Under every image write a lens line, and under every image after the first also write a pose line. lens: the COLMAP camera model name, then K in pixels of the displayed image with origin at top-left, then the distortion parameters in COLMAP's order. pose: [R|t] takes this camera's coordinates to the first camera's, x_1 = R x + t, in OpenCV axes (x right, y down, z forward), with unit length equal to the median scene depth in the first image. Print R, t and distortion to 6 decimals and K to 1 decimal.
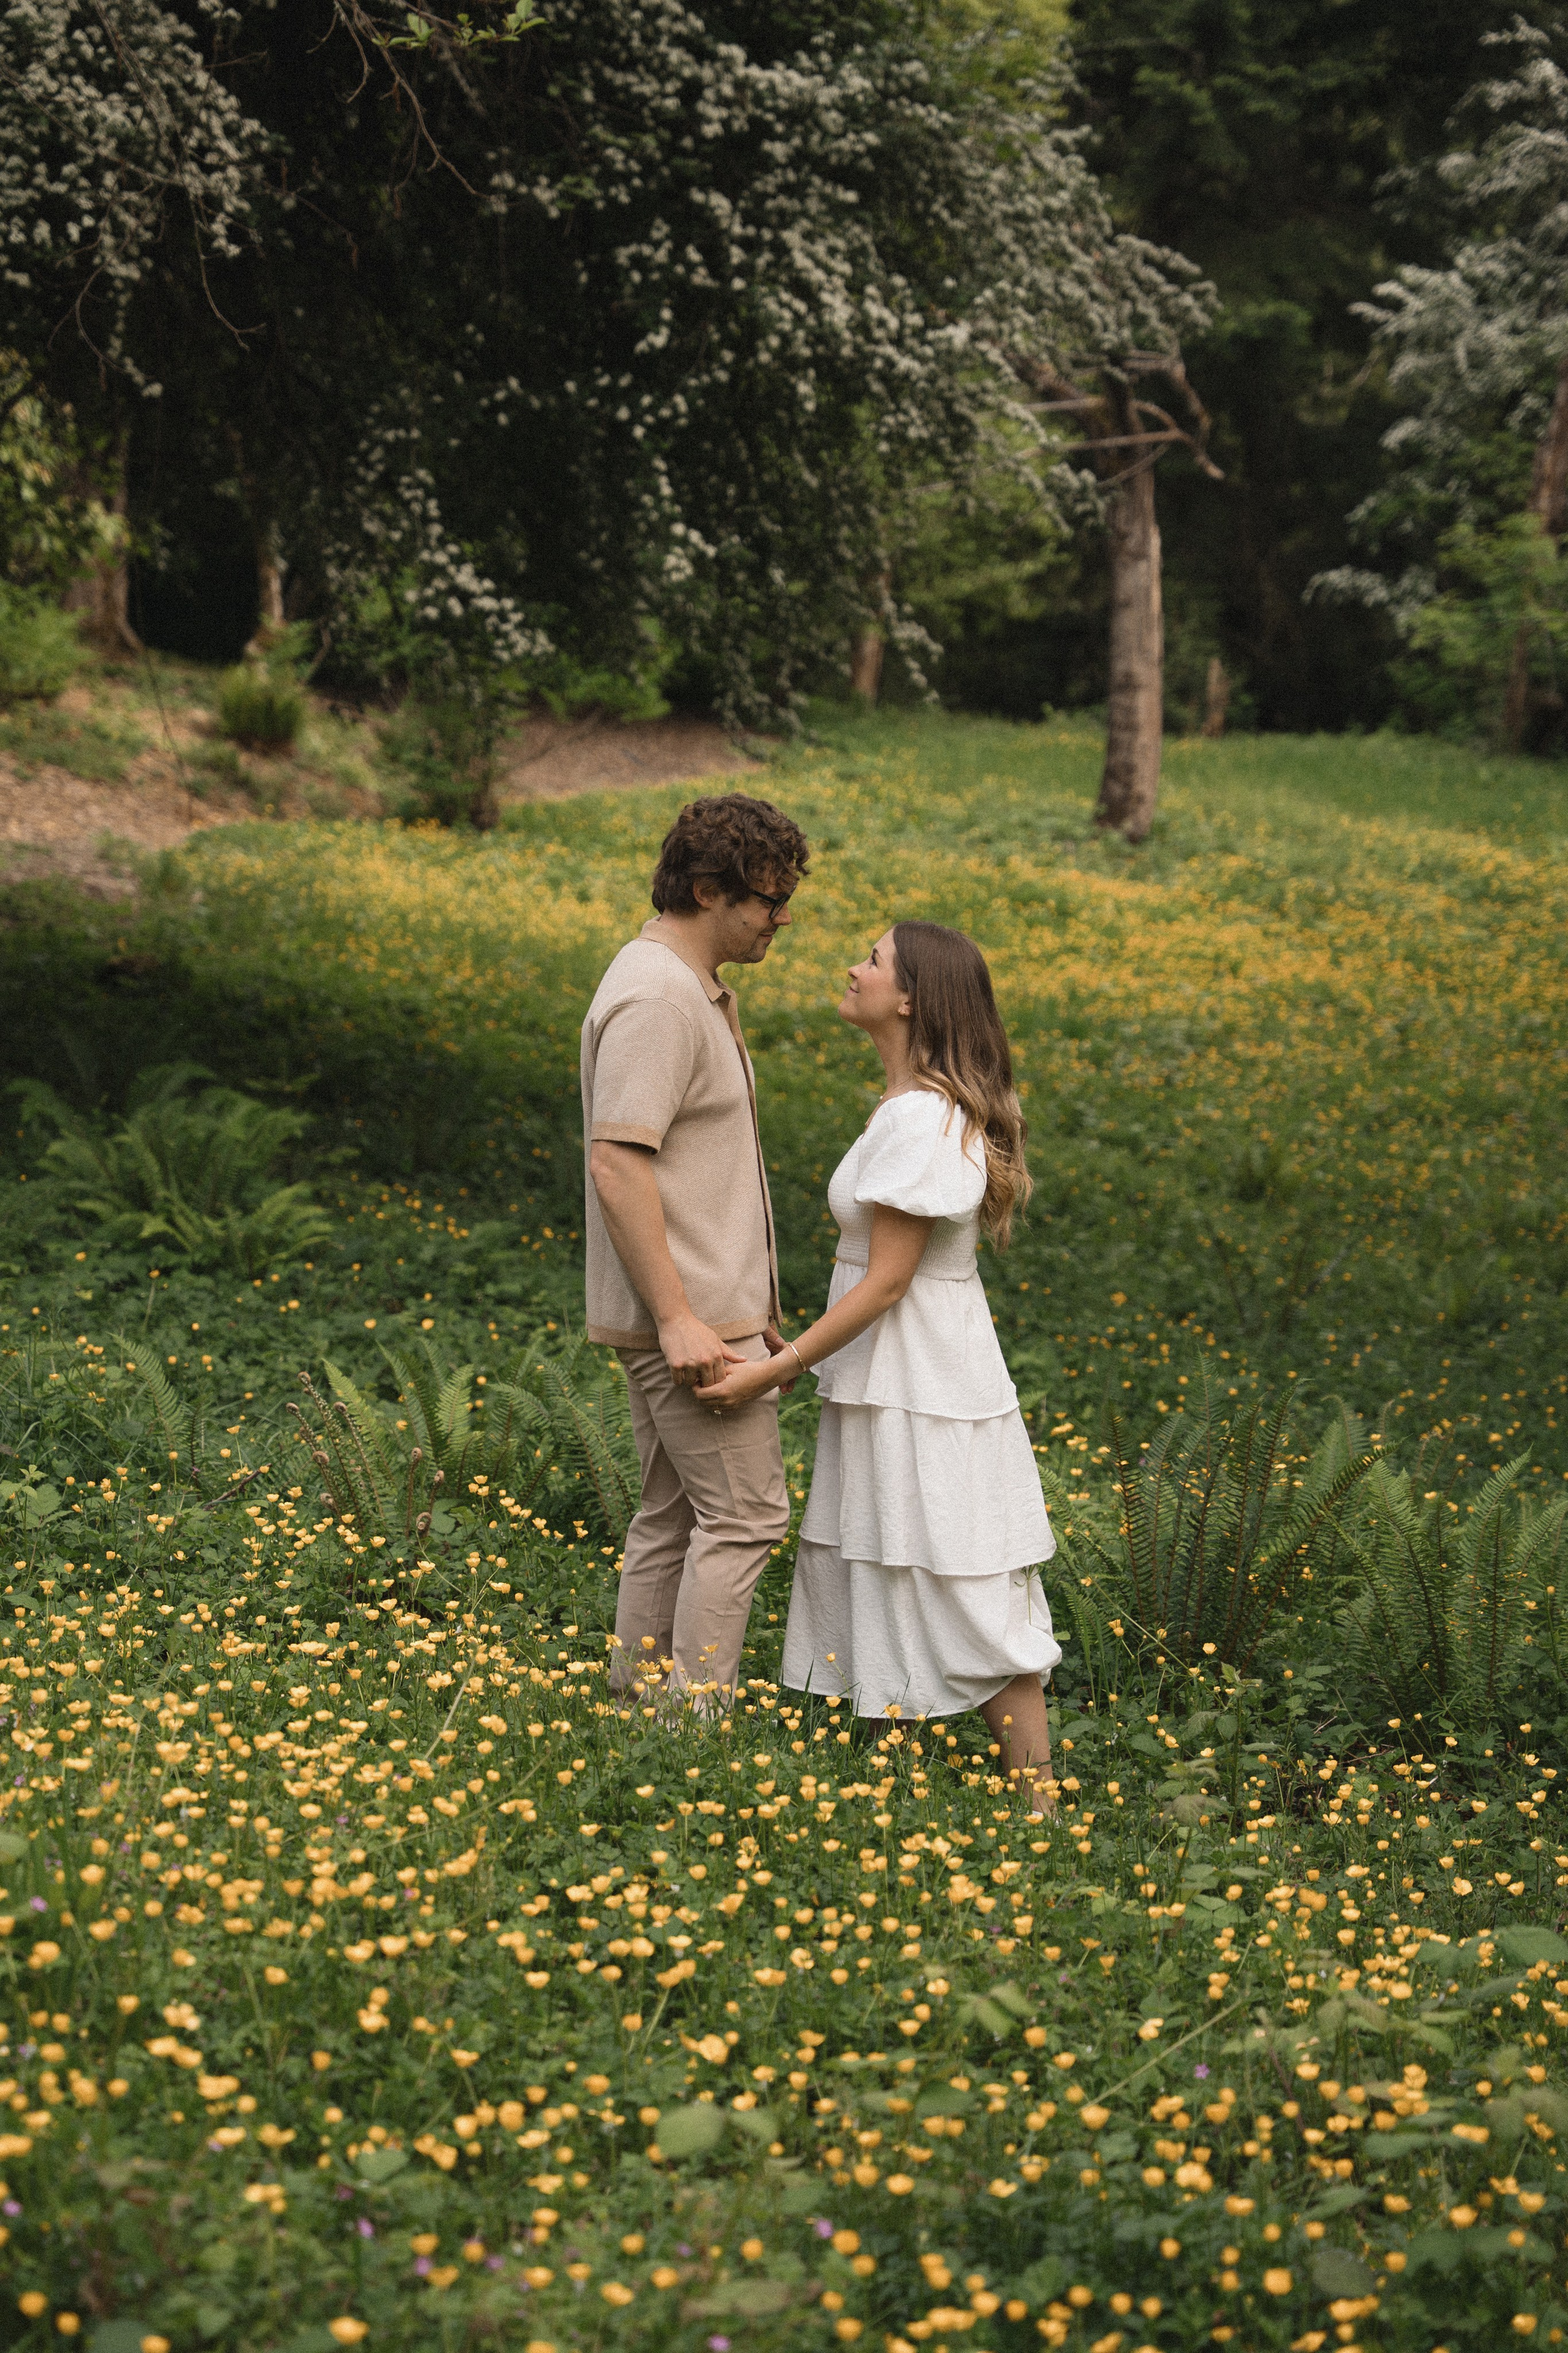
lens RADIAL K [[4597.2, 0, 727.6], [0, 4597.2, 1218.0], [0, 0, 1]] dist [0.206134, 0.000000]
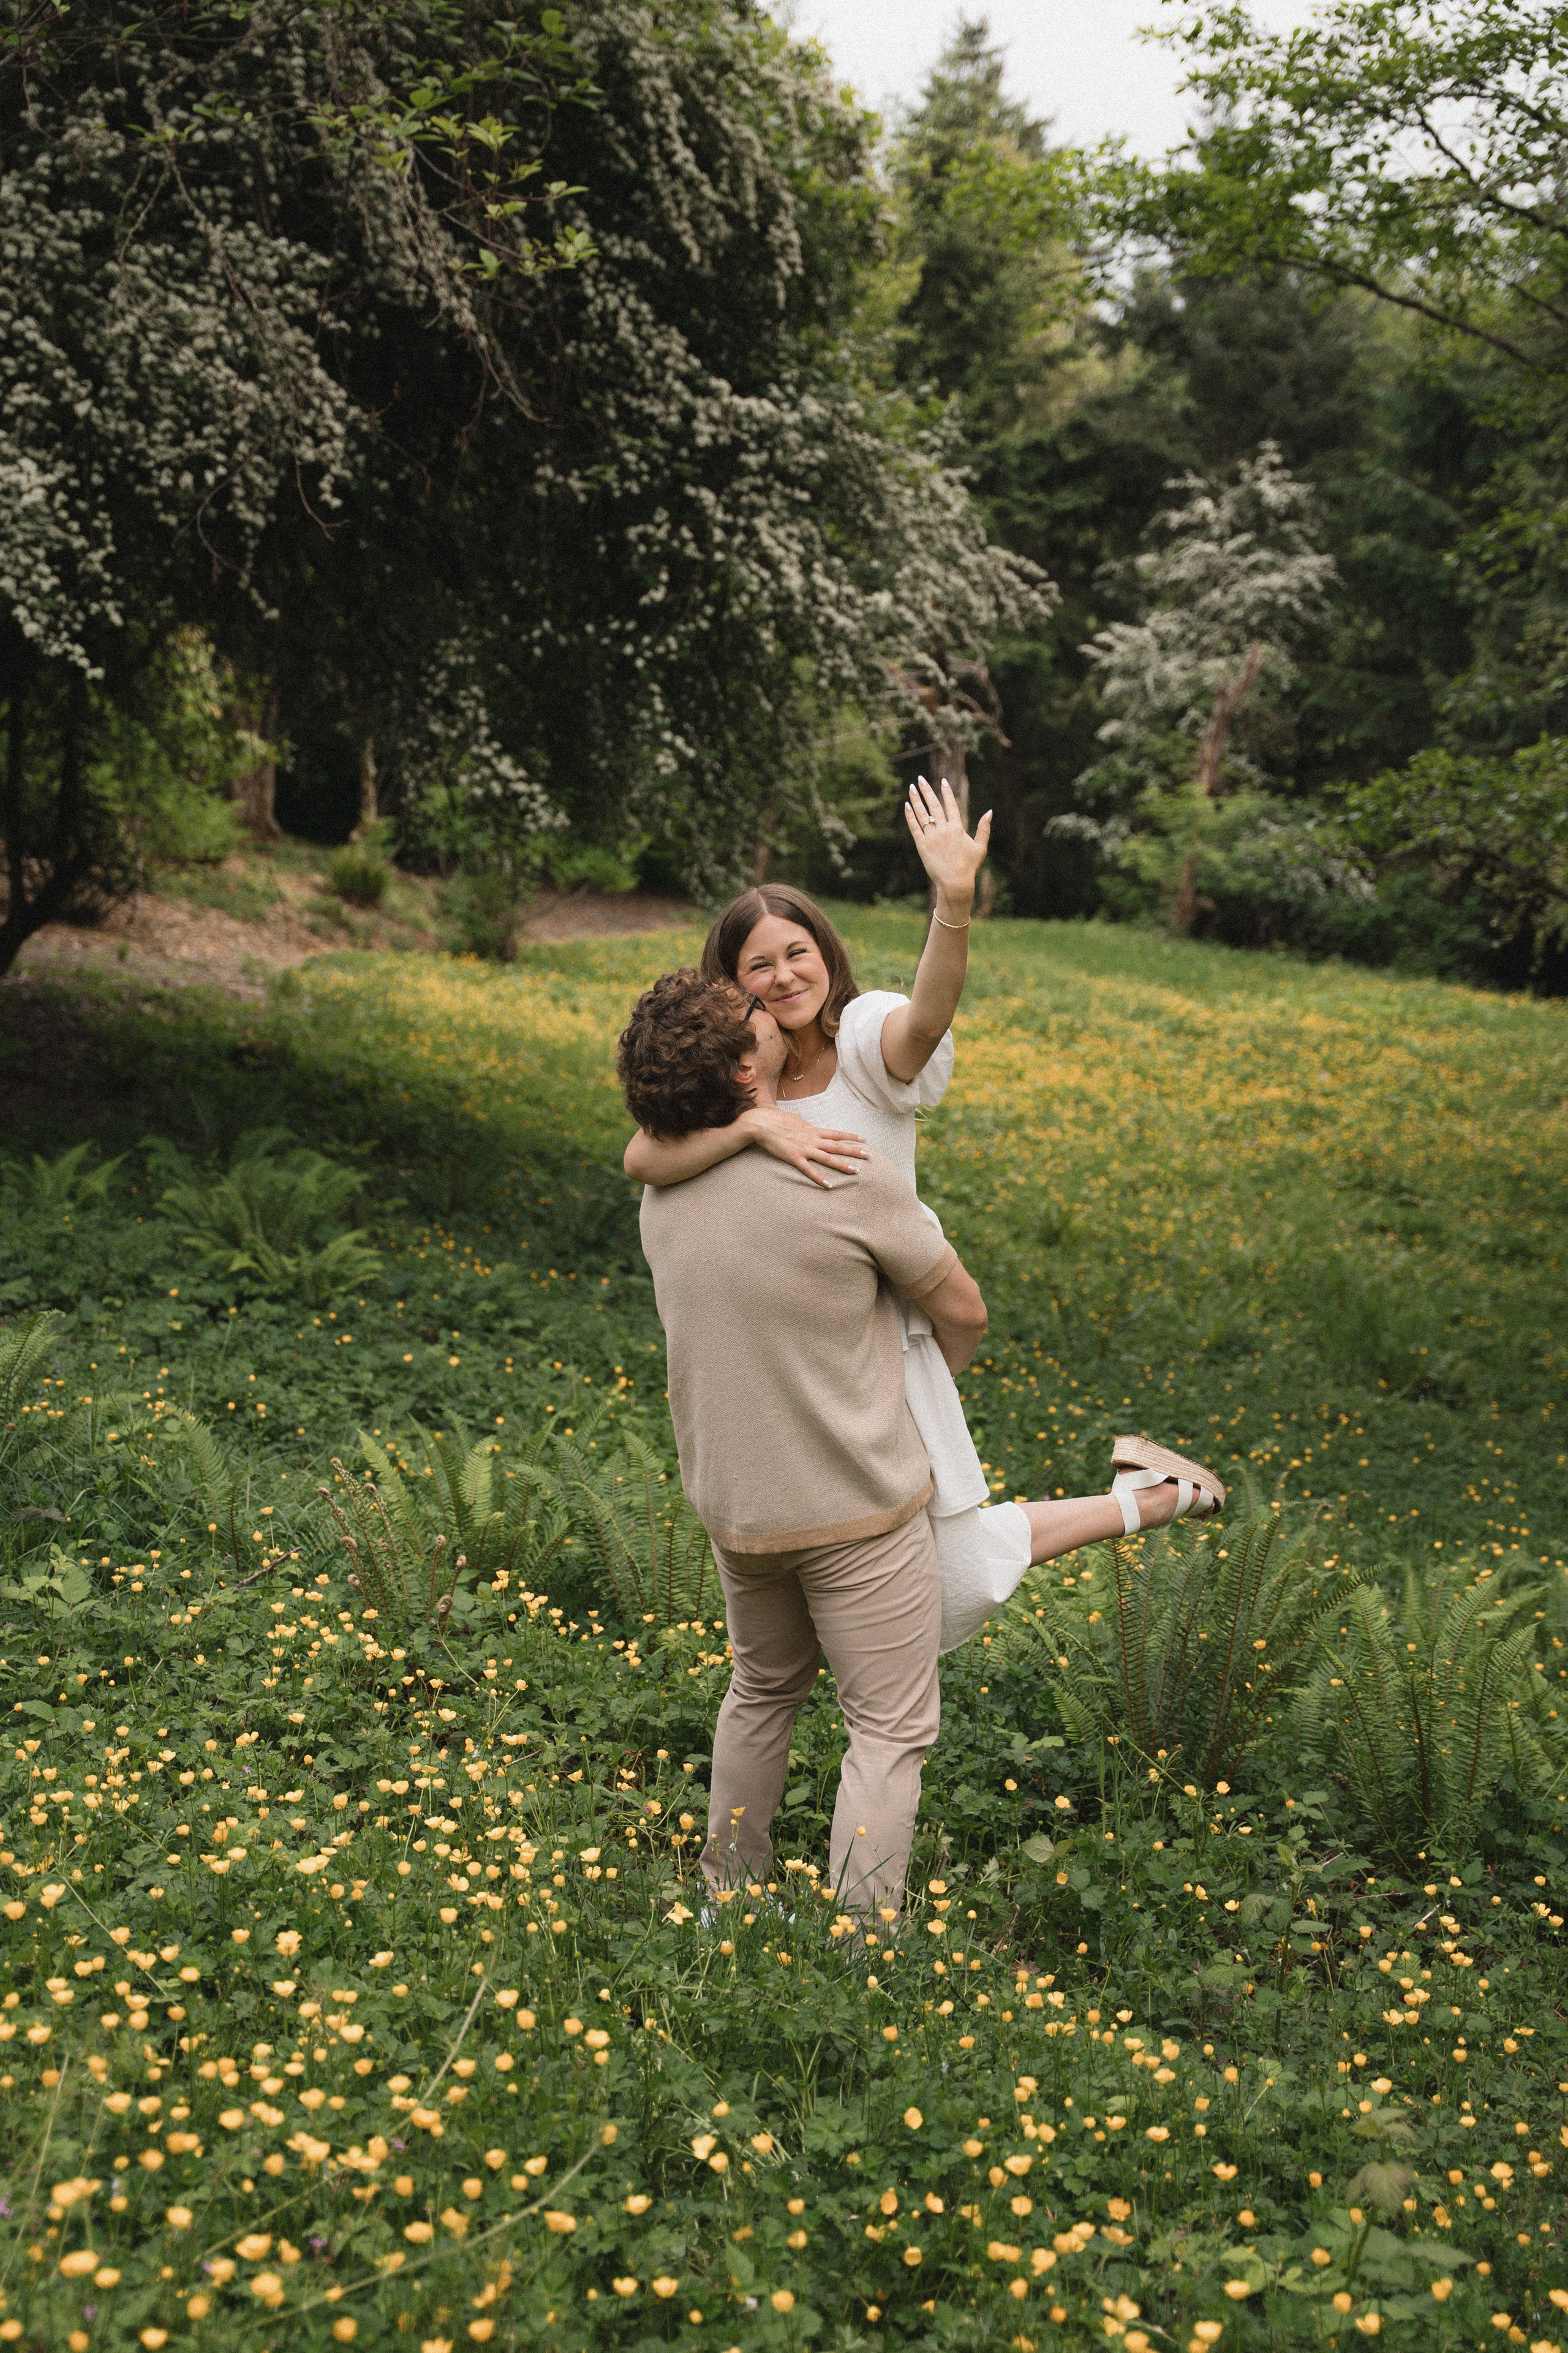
lens RADIAL K [[3026.1, 0, 722.9], [0, 3026.1, 1185.7], [0, 0, 1]] dist [-0.006091, 0.000000]
pose [[0.999207, 0.033560, 0.021412, -0.009193], [-0.033283, 0.999359, -0.013182, -0.009904], [-0.021841, 0.012459, 0.999684, 0.137024]]
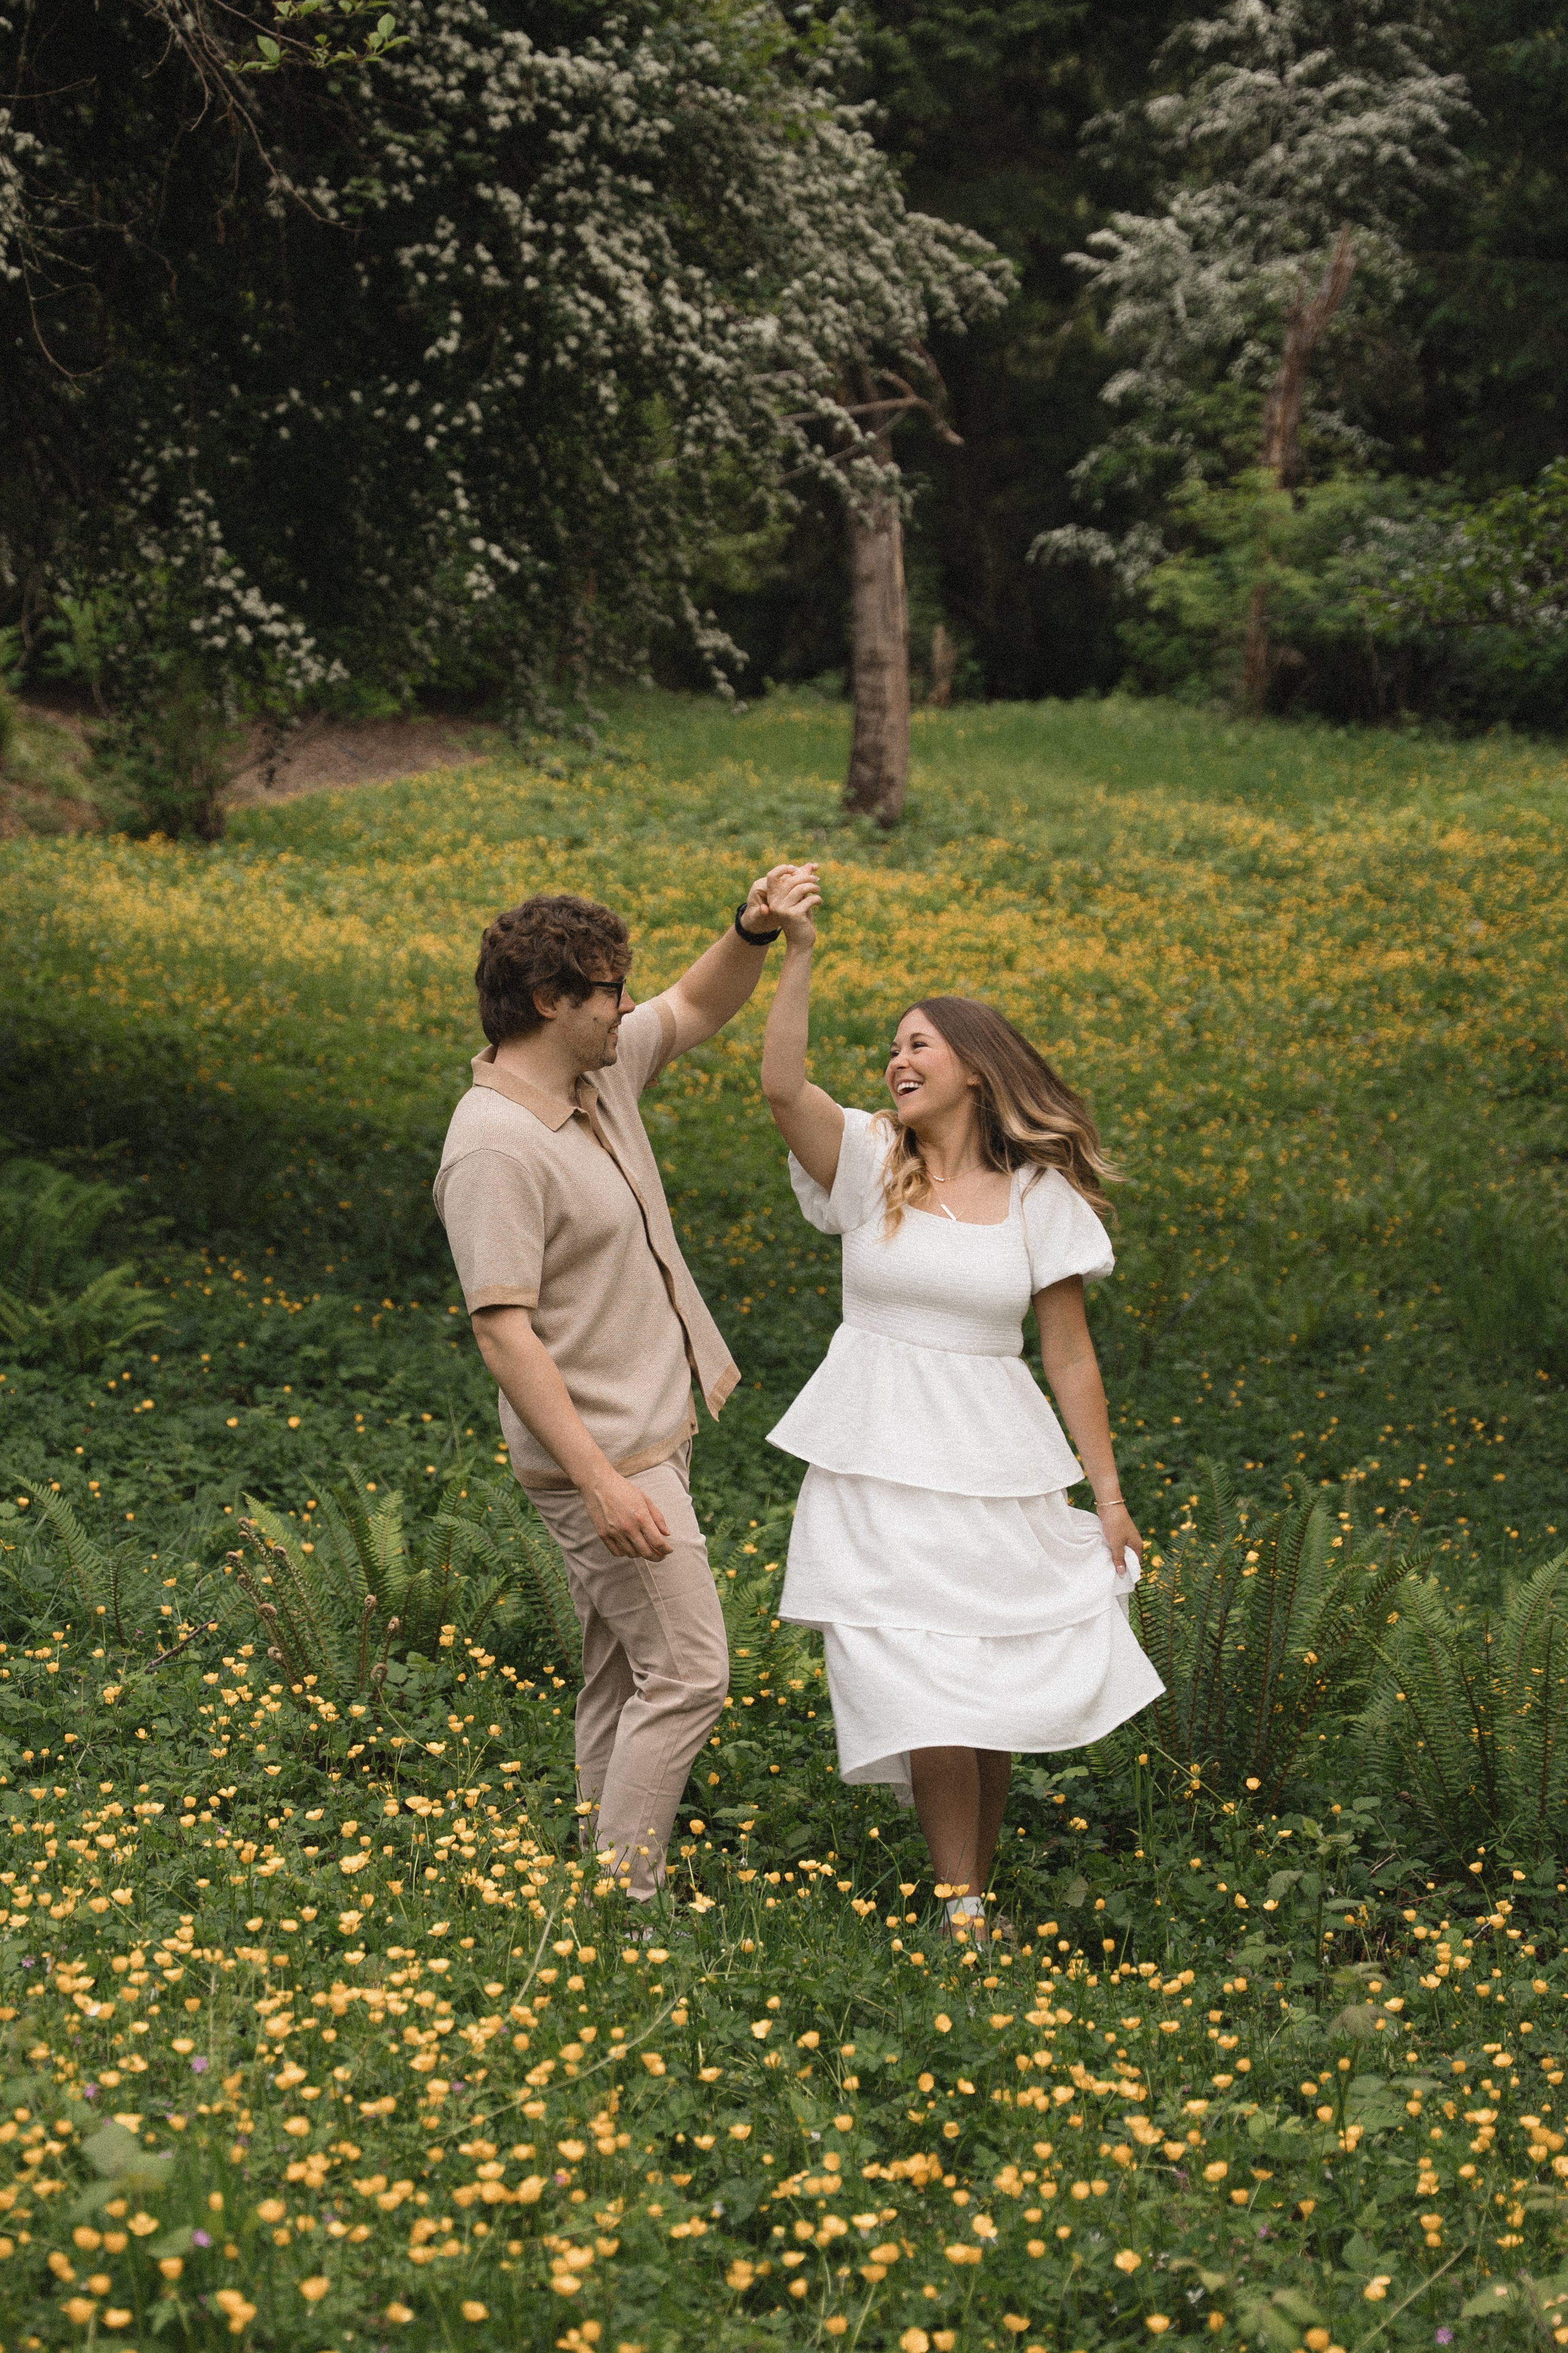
lens RADIAL K [[4784.4, 0, 590.7], [0, 4784.4, 1326.1], [0, 0, 1]] dist [0.093418, 0.000000]
pose [[0.998844, -0.039731, 0.027049, -0.020792], [0.039140, 0.998990, 0.022047, -0.010381], [-0.027898, -0.020963, 0.999391, 0.016956]]
